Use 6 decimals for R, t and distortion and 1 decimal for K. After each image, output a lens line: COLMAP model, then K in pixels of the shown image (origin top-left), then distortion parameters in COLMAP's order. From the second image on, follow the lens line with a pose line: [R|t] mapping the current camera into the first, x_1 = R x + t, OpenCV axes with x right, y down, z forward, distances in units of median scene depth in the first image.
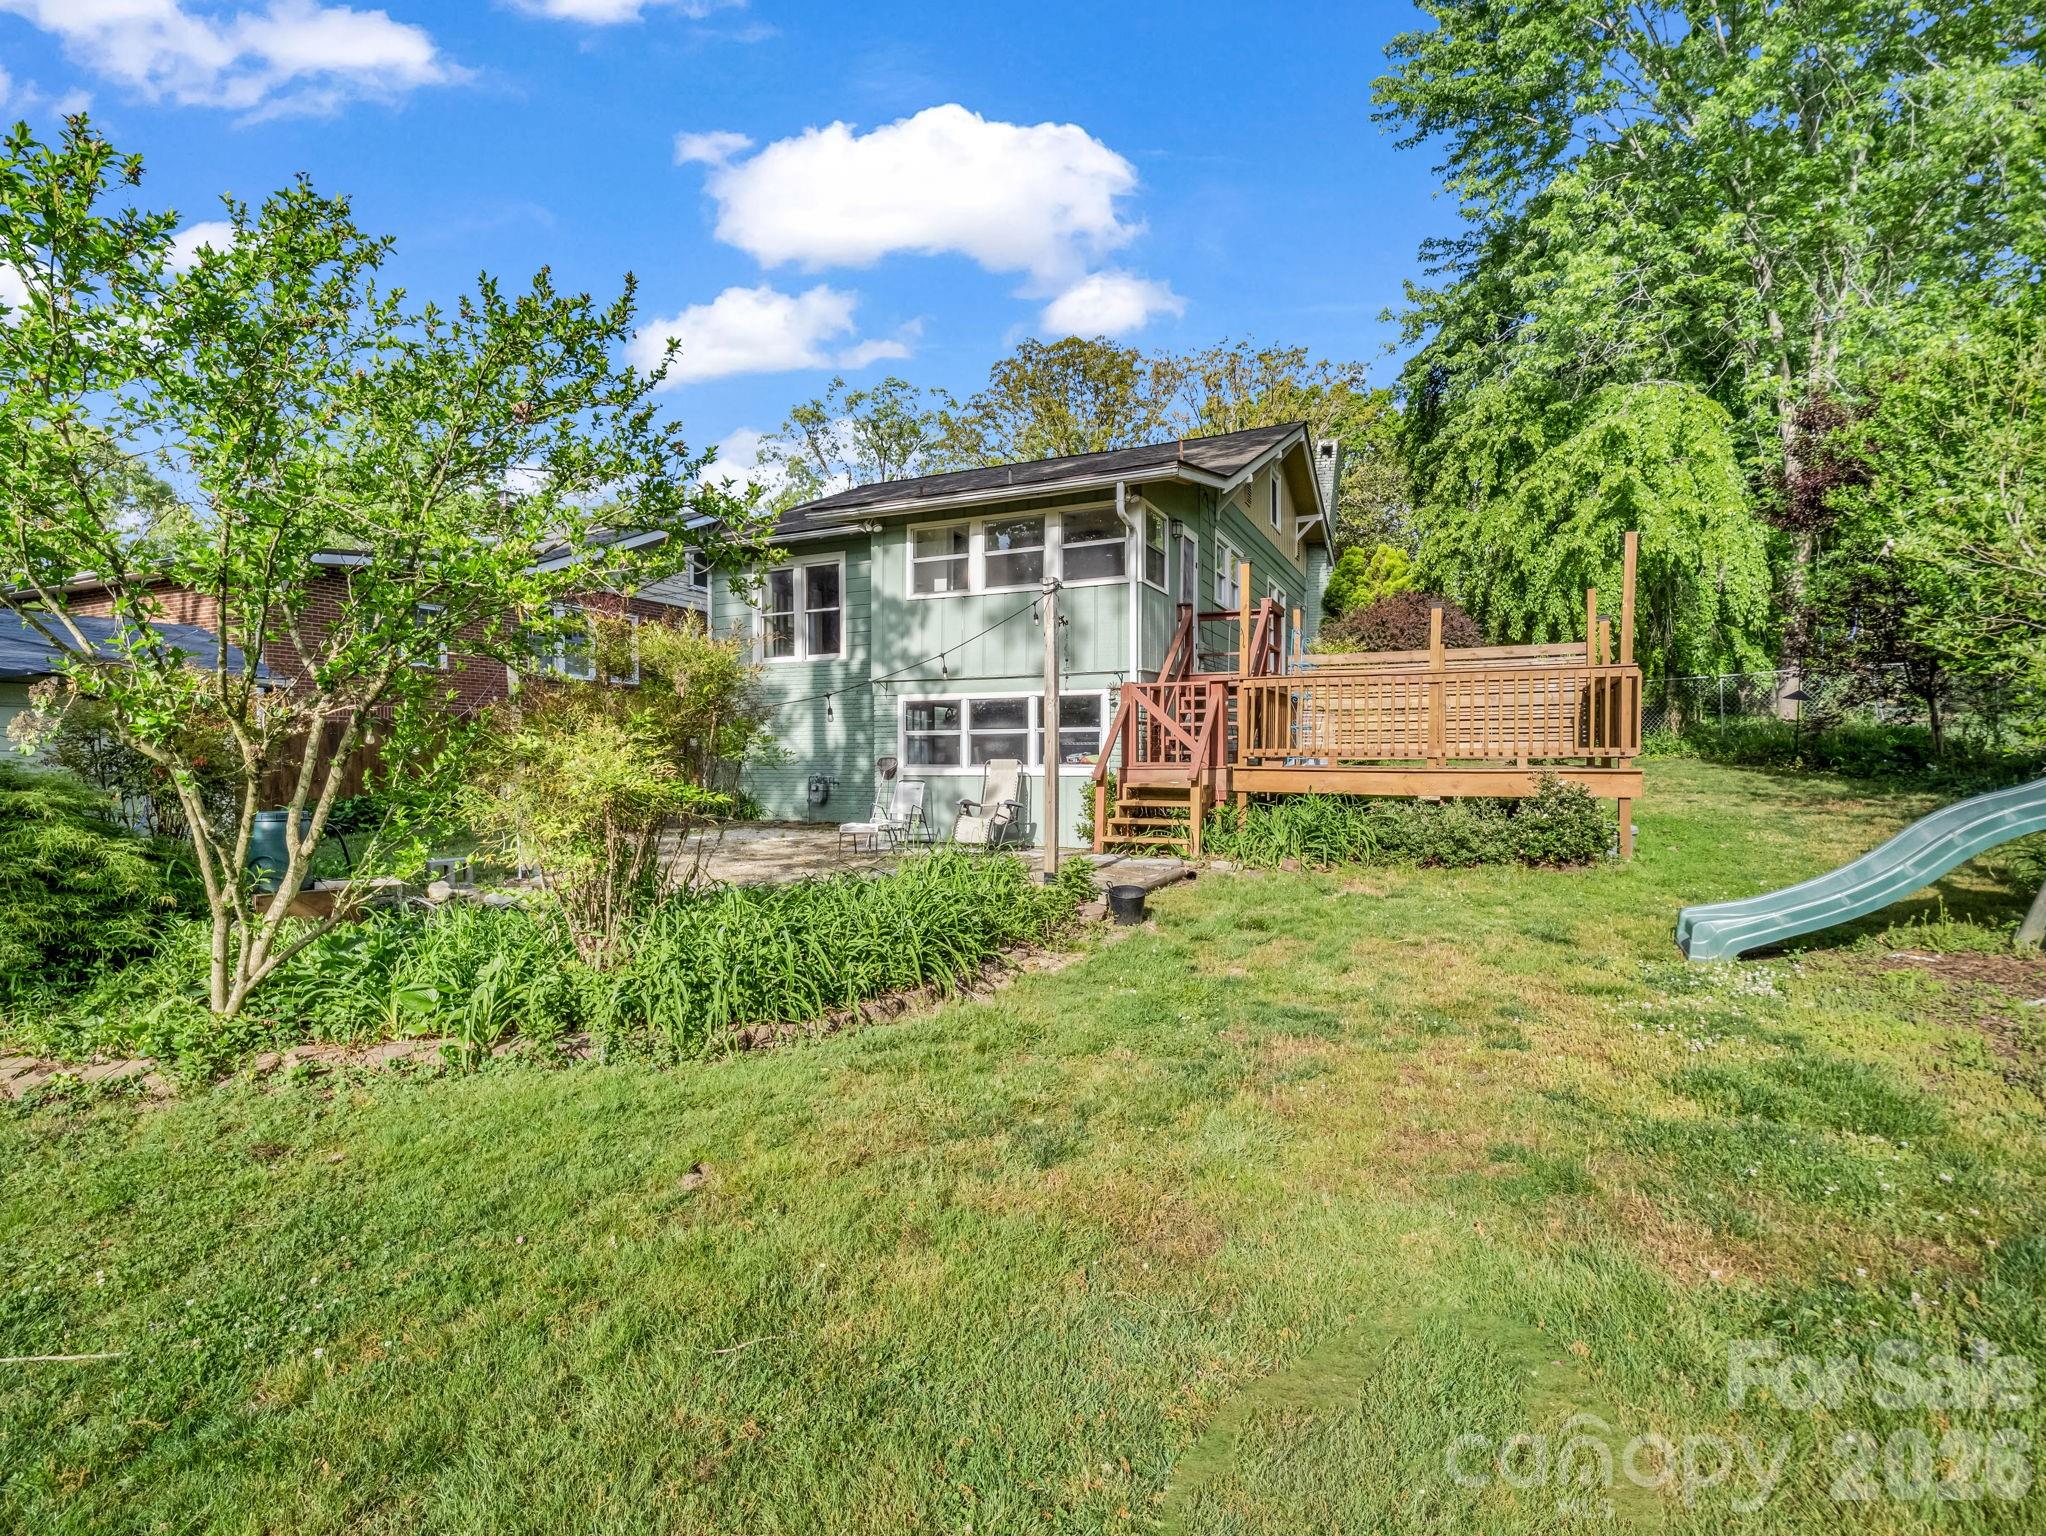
lens RADIAL K [[997.8, 0, 1020.9], [0, 997.8, 775.5], [0, 0, 1]] dist [-0.020590, 0.002970]
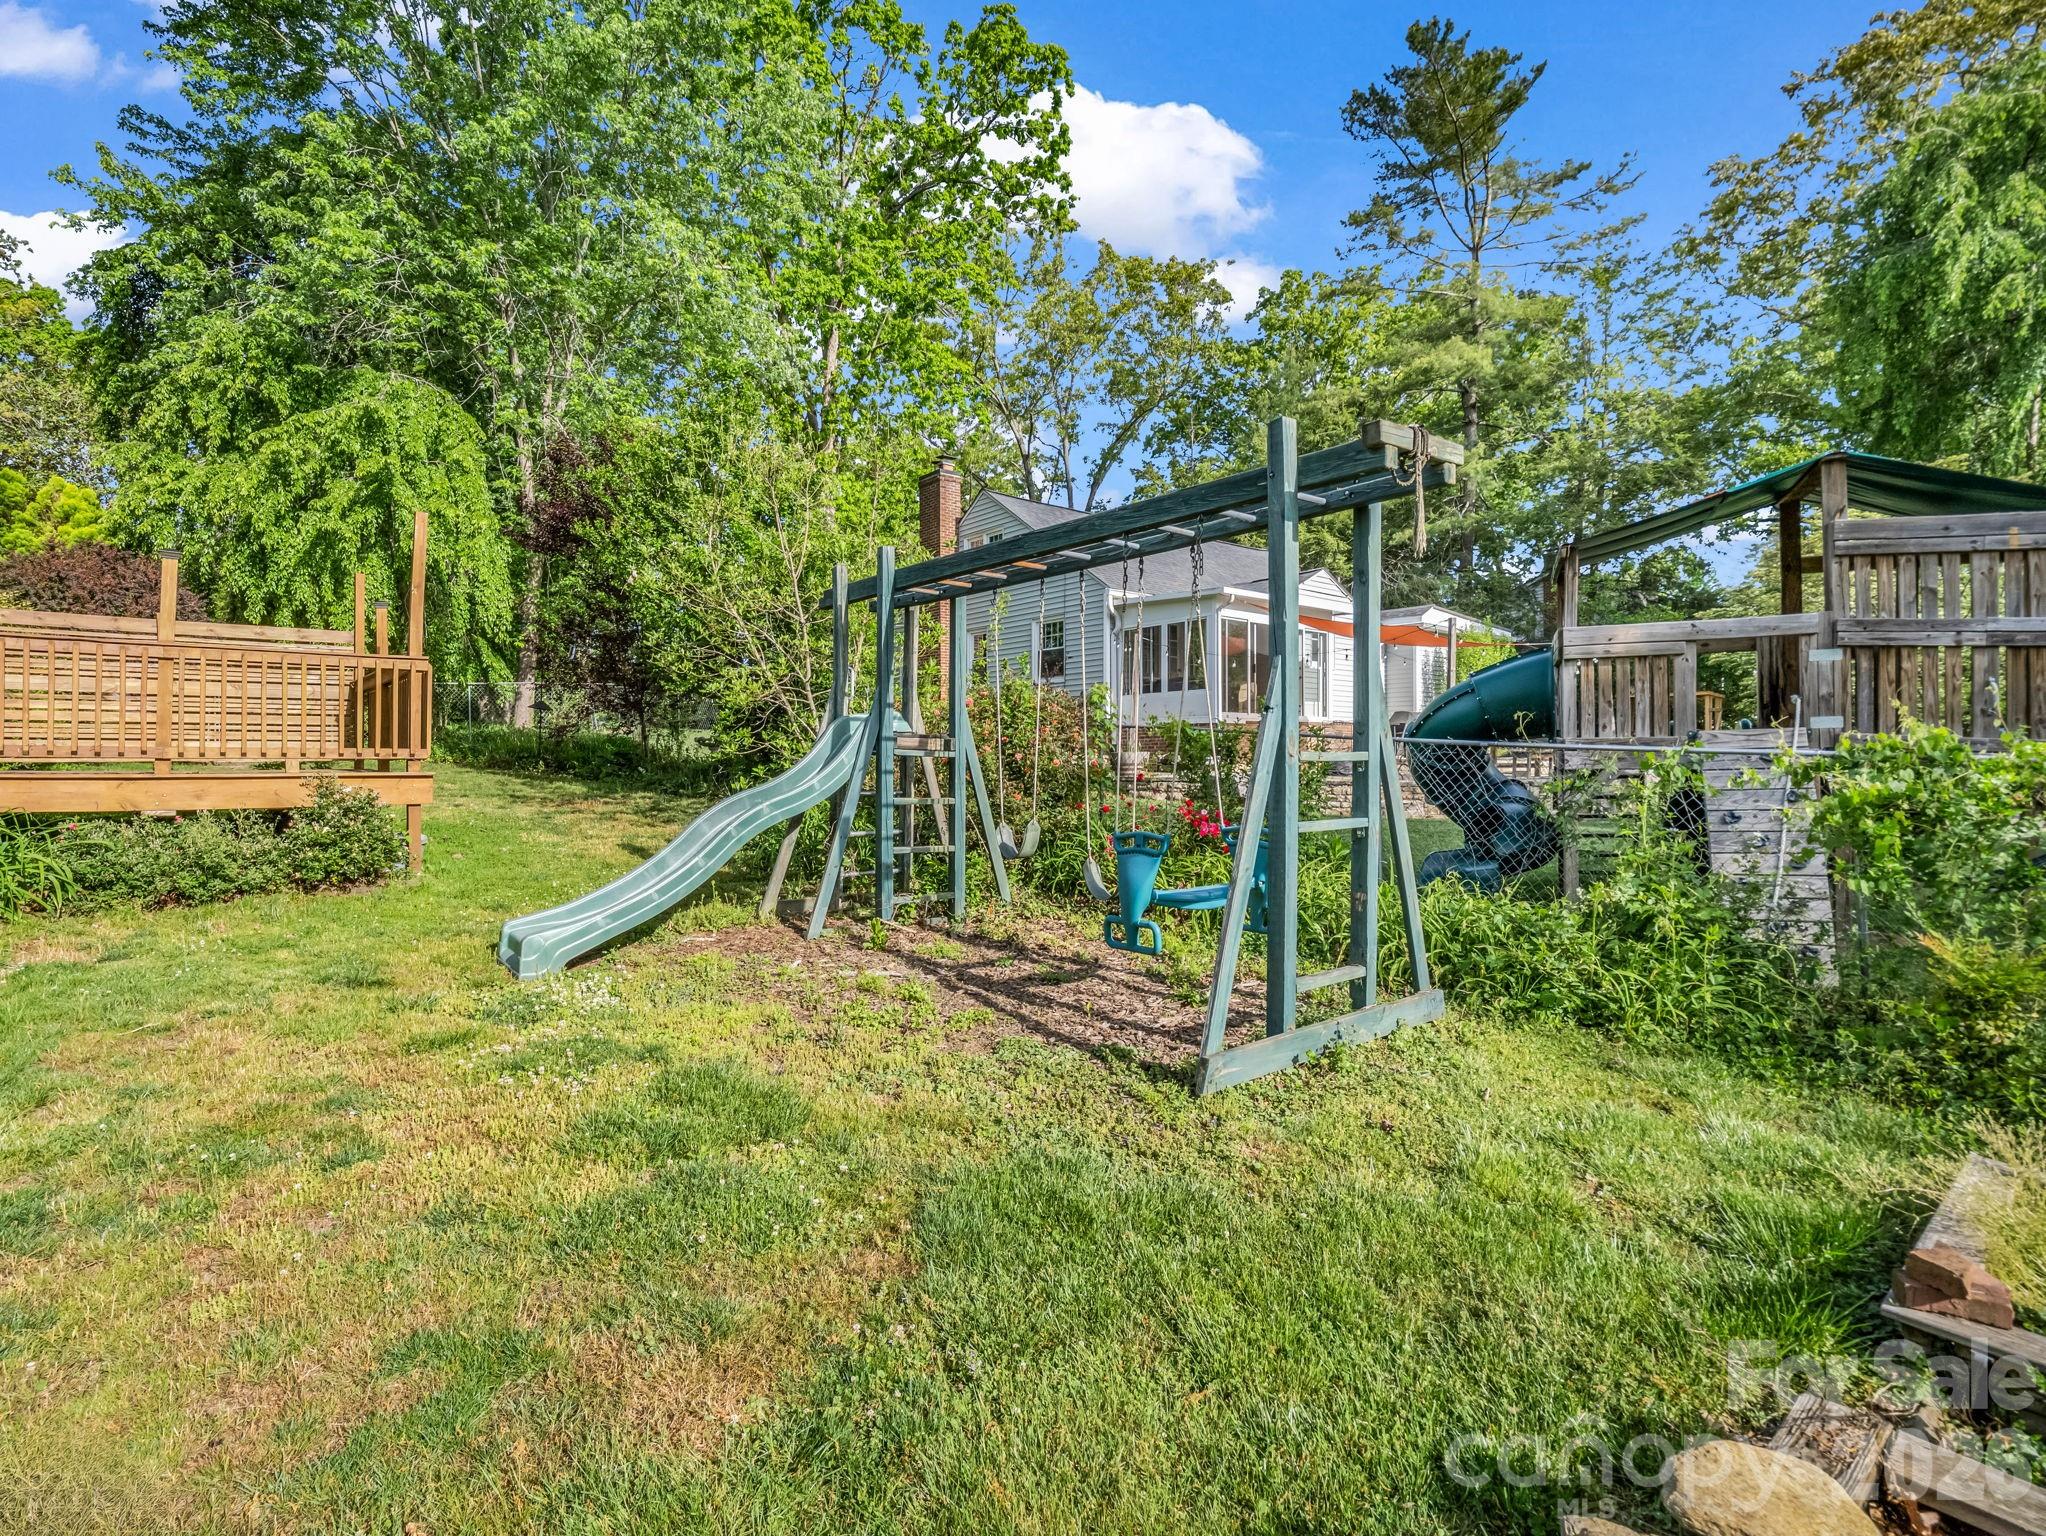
lens RADIAL K [[997.8, 0, 973.6], [0, 997.8, 761.1], [0, 0, 1]] dist [-0.020590, 0.002970]
pose [[0.445228, 0.004477, 0.895406, 0.014304], [0.013654, 0.999837, -0.011789, 0.000388], [-0.895313, 0.017474, 0.445095, 0.075409]]
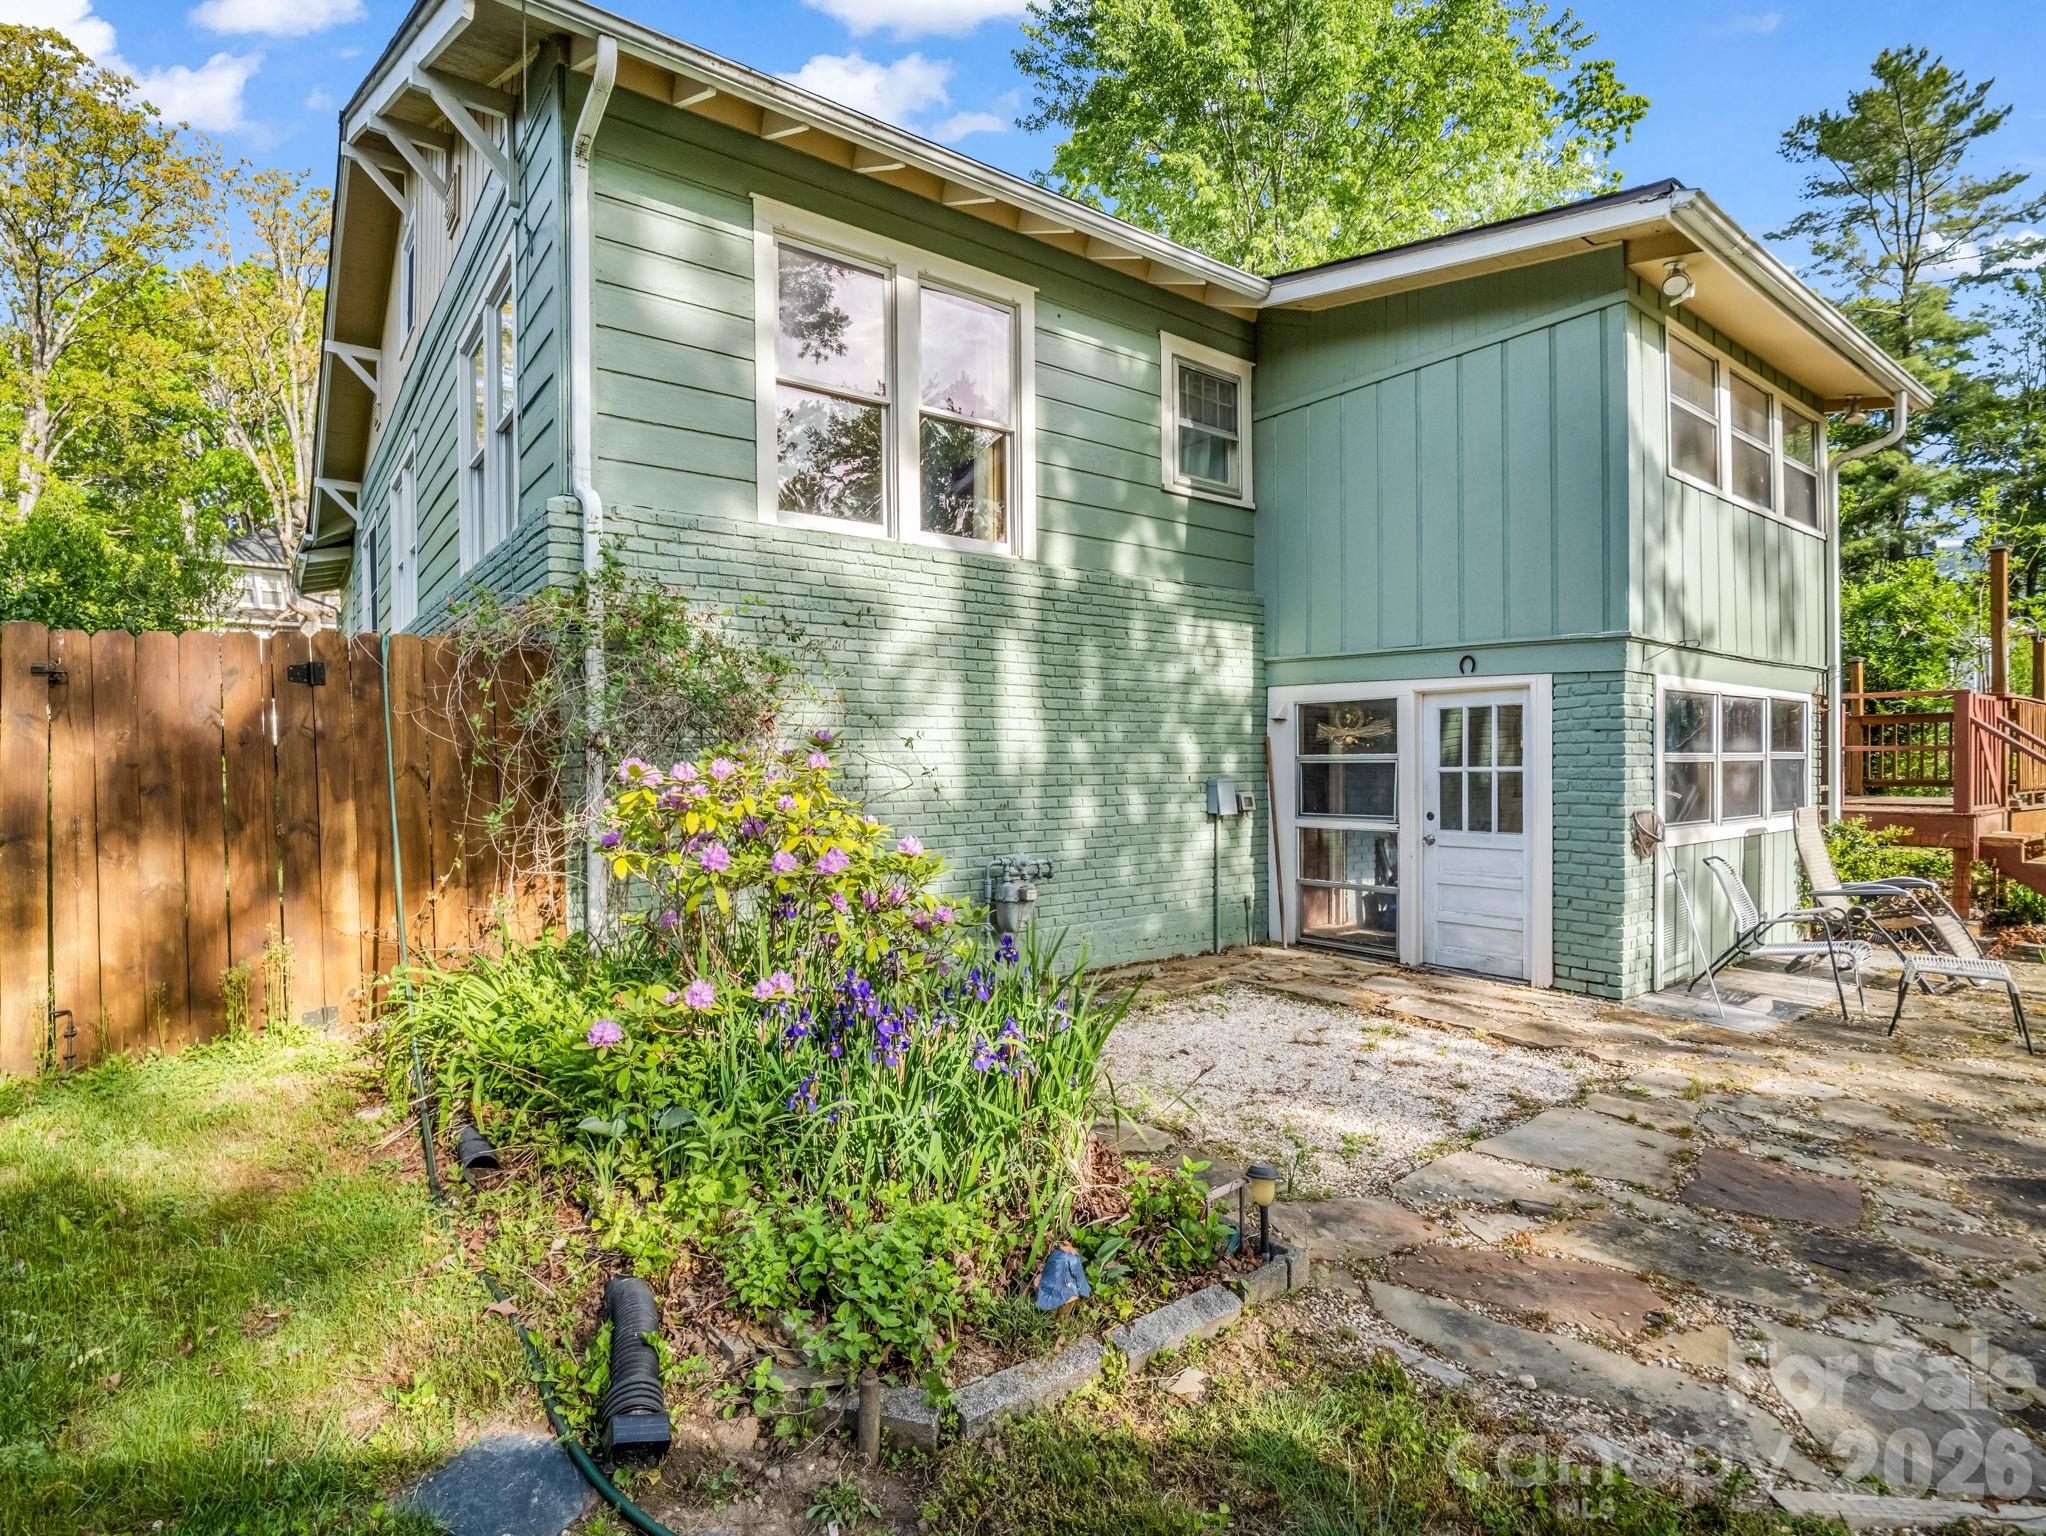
lens RADIAL K [[1020.8, 0, 1005.9], [0, 1020.8, 761.1], [0, 0, 1]] dist [-0.013293, 0.000894]
pose [[0.490104, -0.003082, 0.871658, -0.528099], [0.007159, 0.999974, -0.000489, -0.032450], [-0.871634, 0.006480, 0.490114, 0.800817]]
